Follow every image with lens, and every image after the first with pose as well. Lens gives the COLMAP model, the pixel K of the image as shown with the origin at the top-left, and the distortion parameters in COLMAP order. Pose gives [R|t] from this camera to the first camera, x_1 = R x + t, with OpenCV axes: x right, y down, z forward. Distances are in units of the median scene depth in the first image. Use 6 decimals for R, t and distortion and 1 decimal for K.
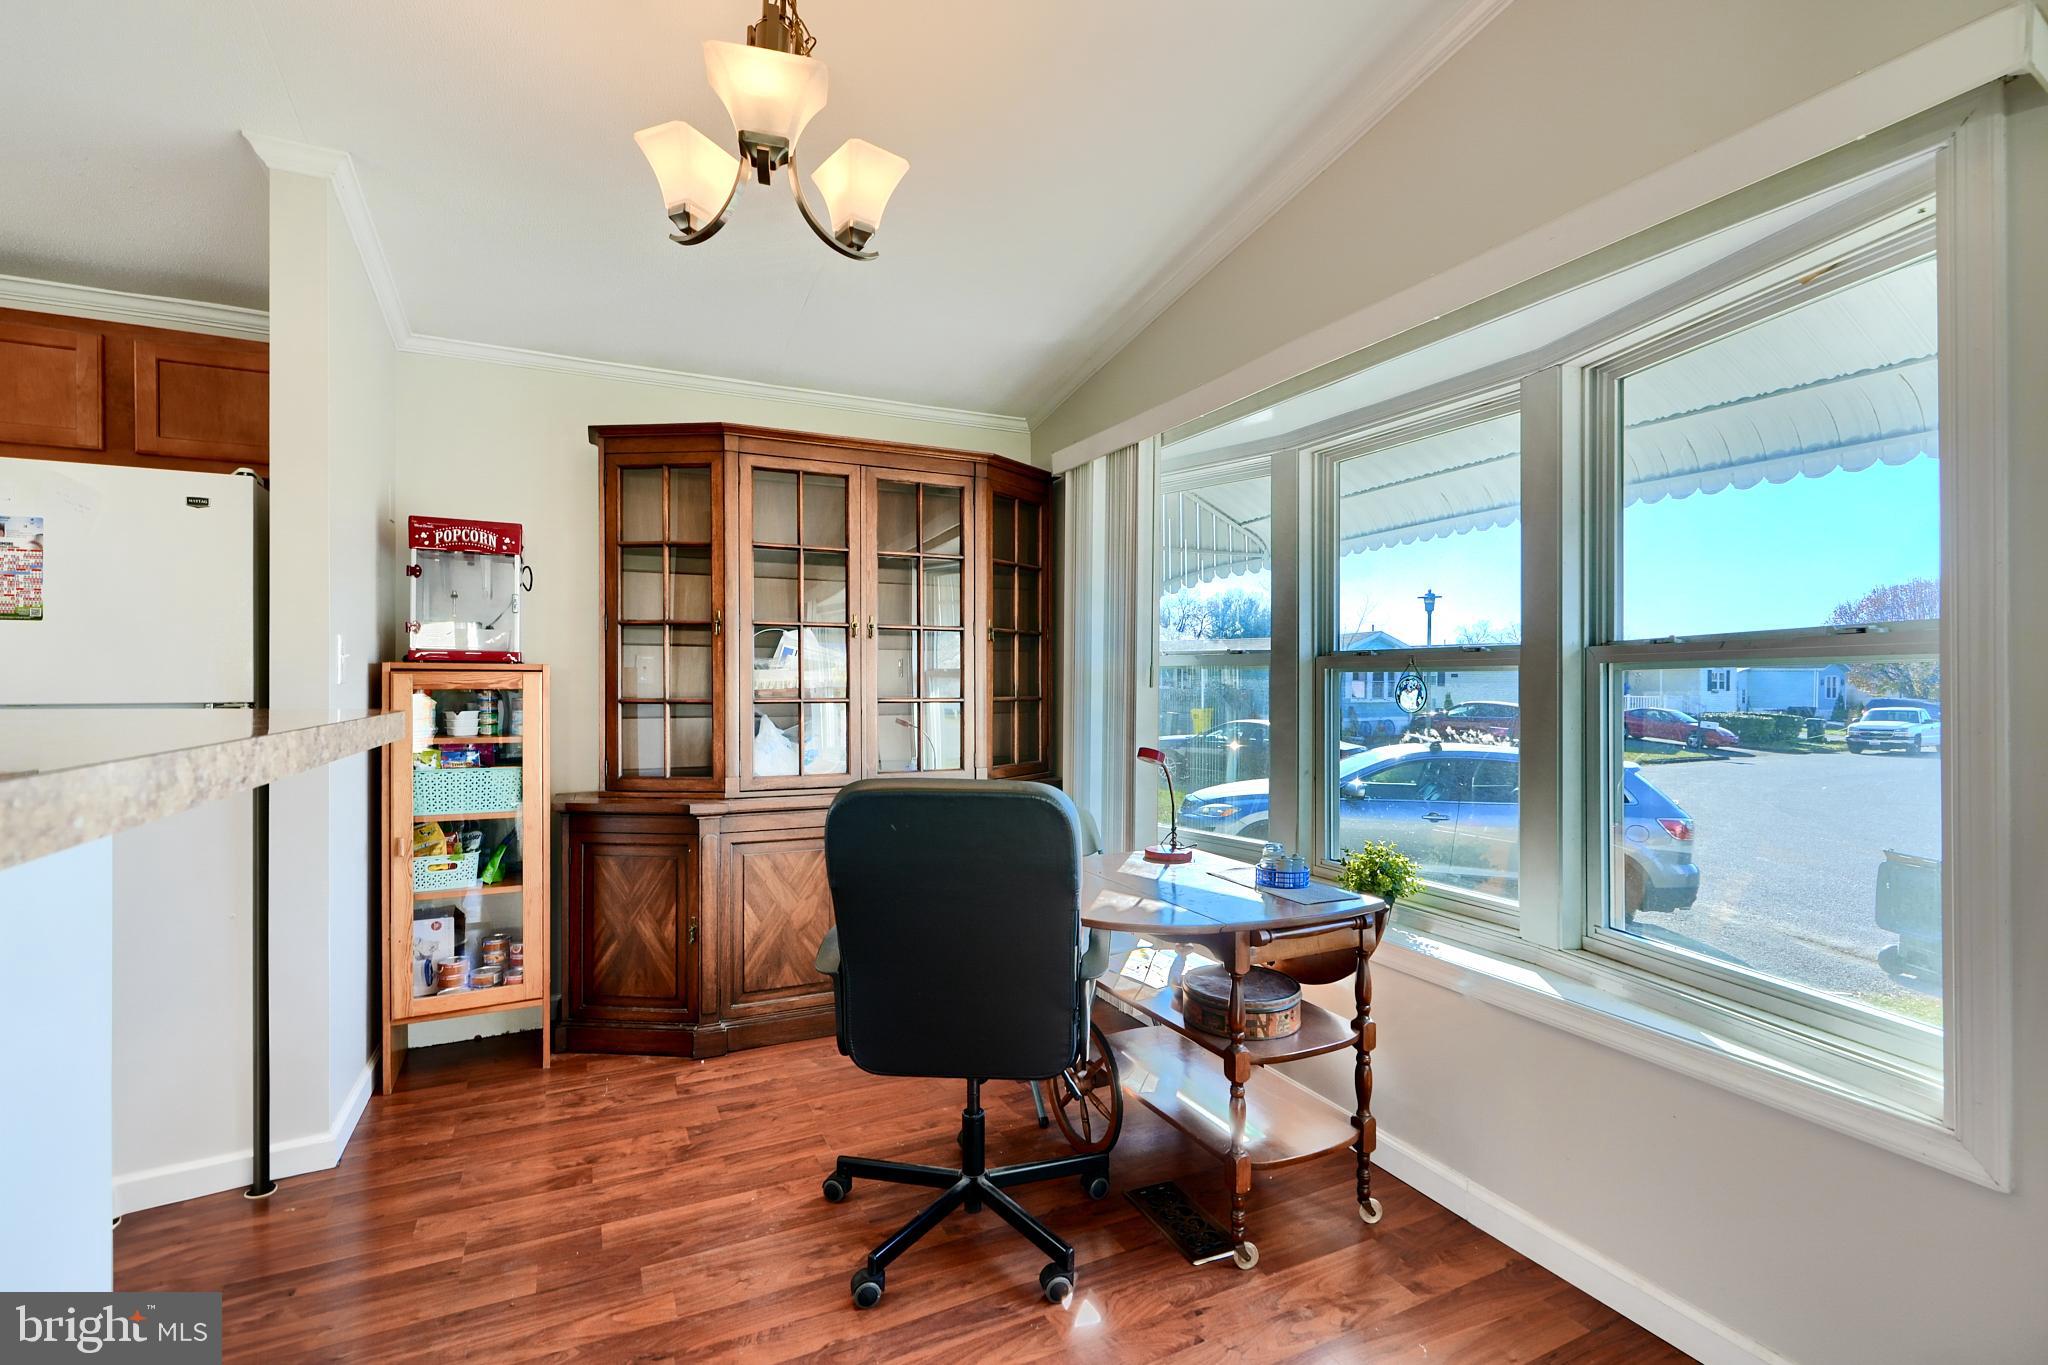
lens RADIAL K [[918.3, 0, 1027.6], [0, 918.3, 681.6], [0, 0, 1]] dist [0.003014, 0.000702]
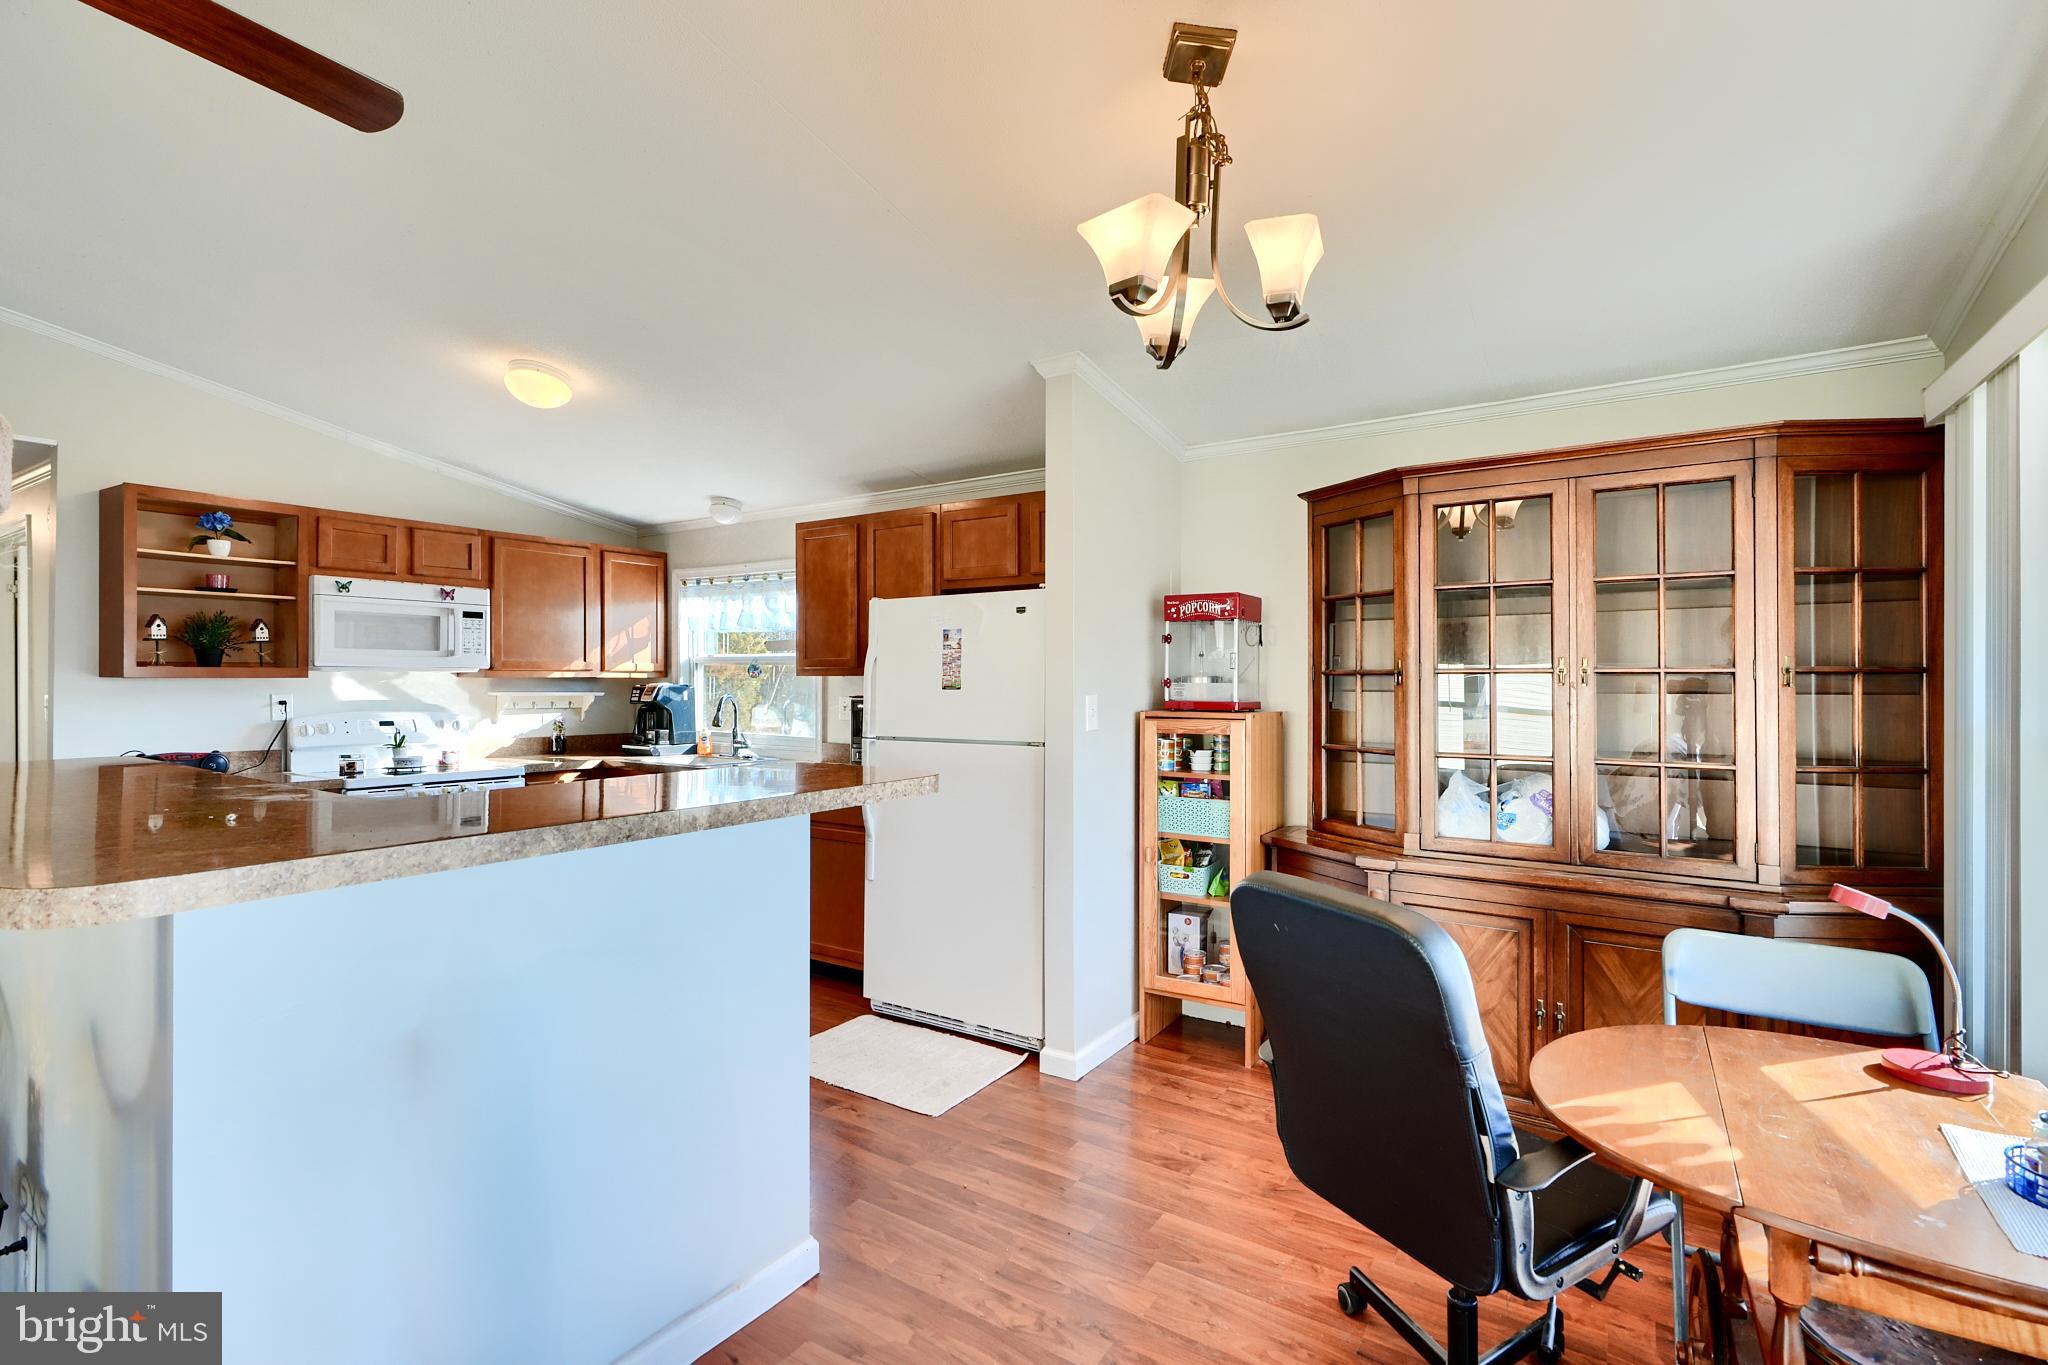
lens RADIAL K [[918.3, 0, 1027.6], [0, 918.3, 681.6], [0, 0, 1]] dist [0.003014, 0.000702]
pose [[0.520196, -0.005933, -0.854026, 0.311047], [-0.001710, 0.999967, -0.007989, -0.049569], [0.854045, 0.005617, 0.520169, 0.170195]]
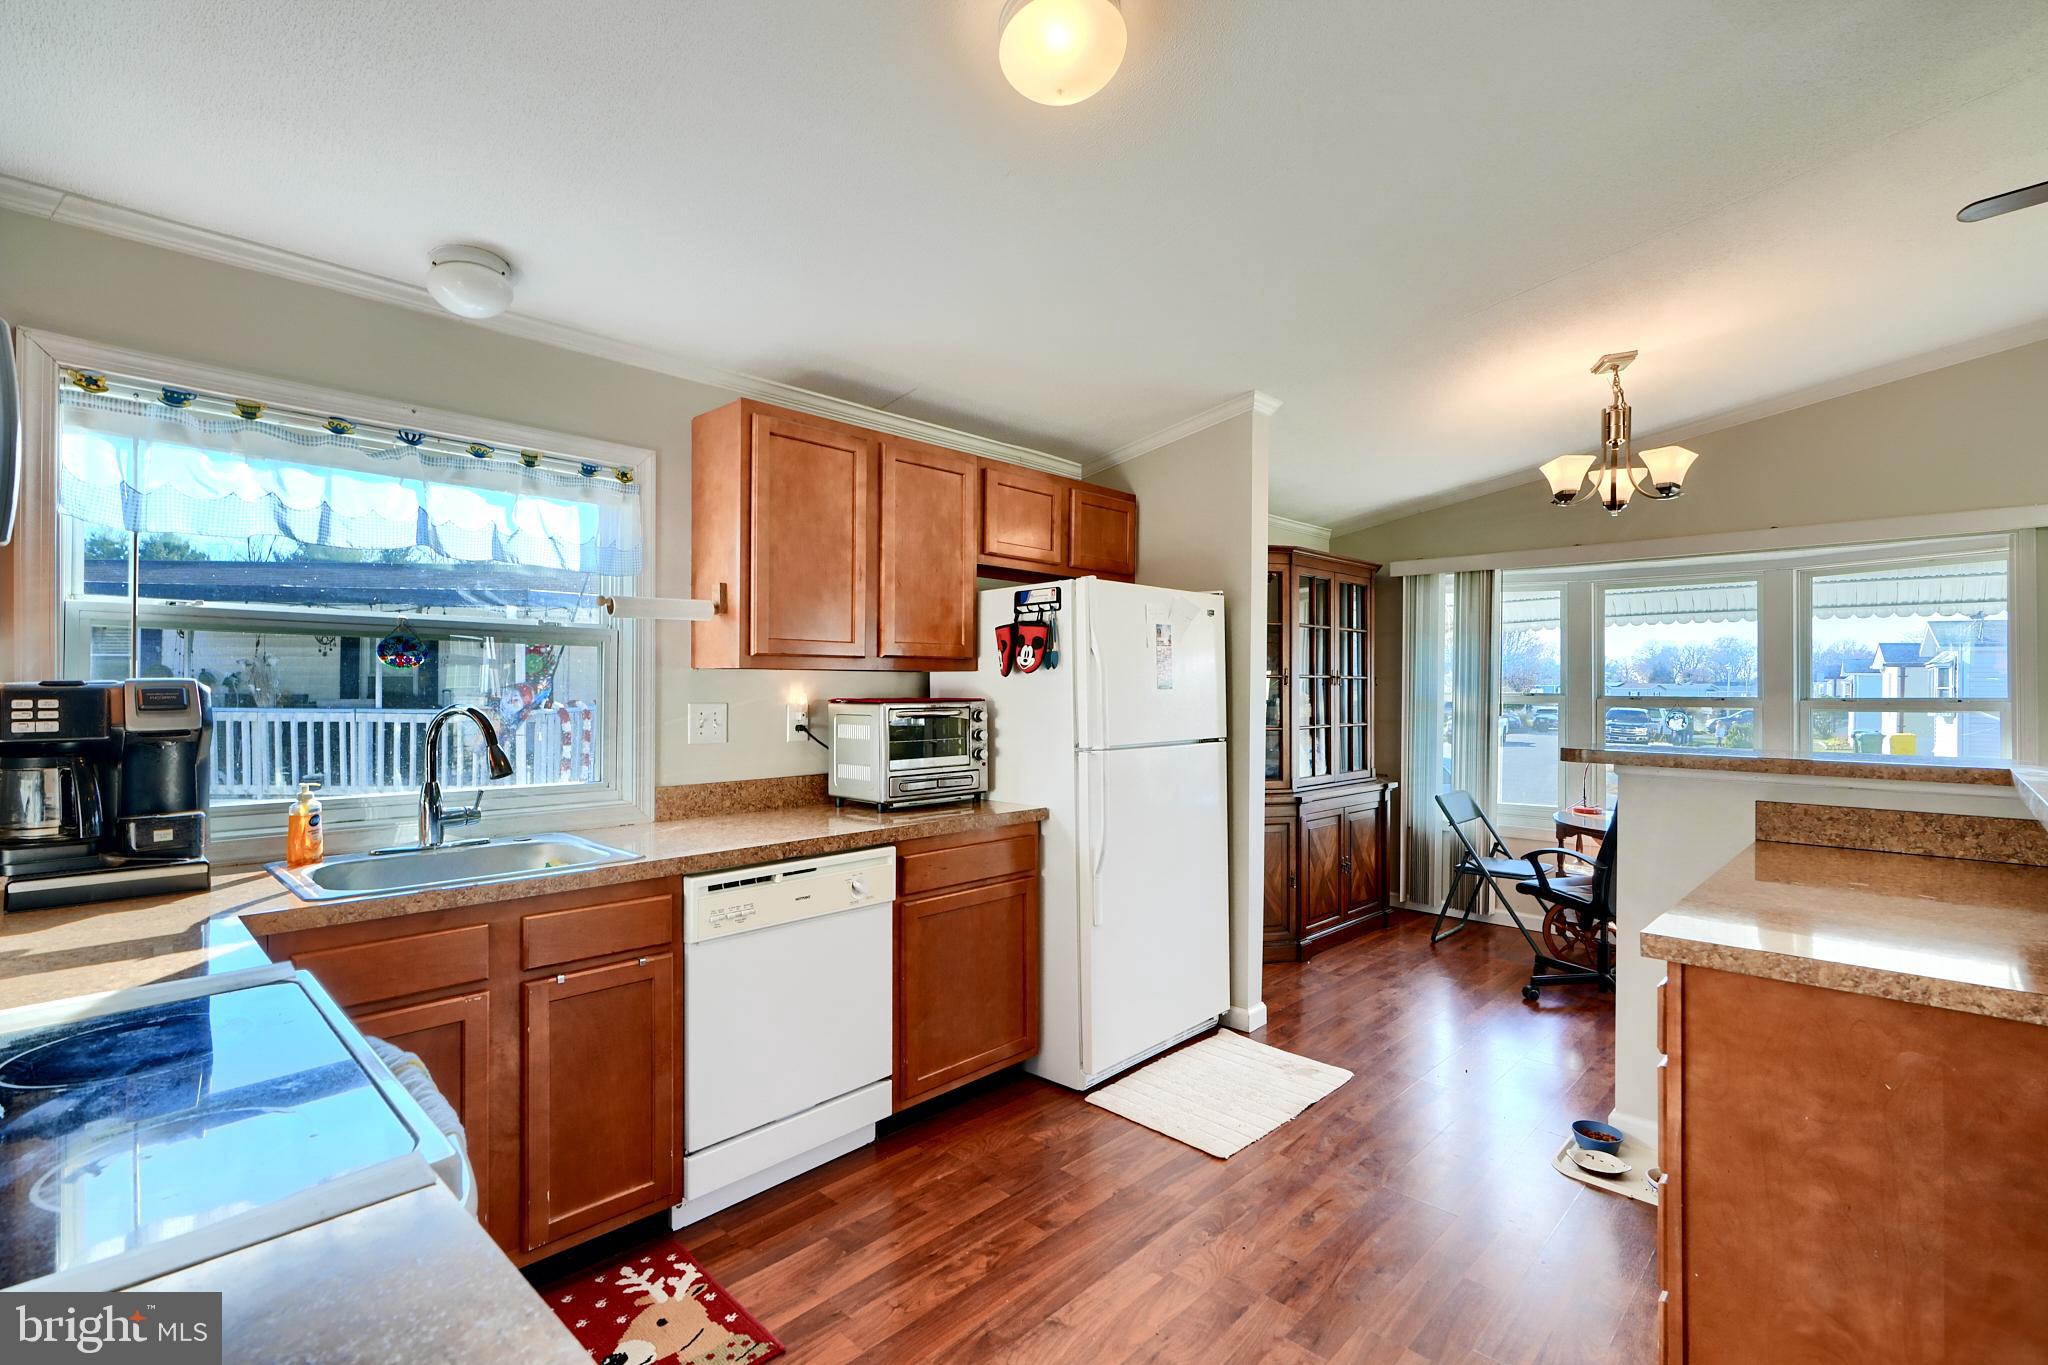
lens RADIAL K [[905.3, 0, 953.5], [0, 905.3, 680.3], [0, 0, 1]] dist [-0.002441, -0.000148]
pose [[0.948493, 0.000267, 0.316798, -1.401954], [0.002079, 0.999973, -0.007067, -0.052515], [-0.316791, 0.007362, 0.948467, -0.262071]]
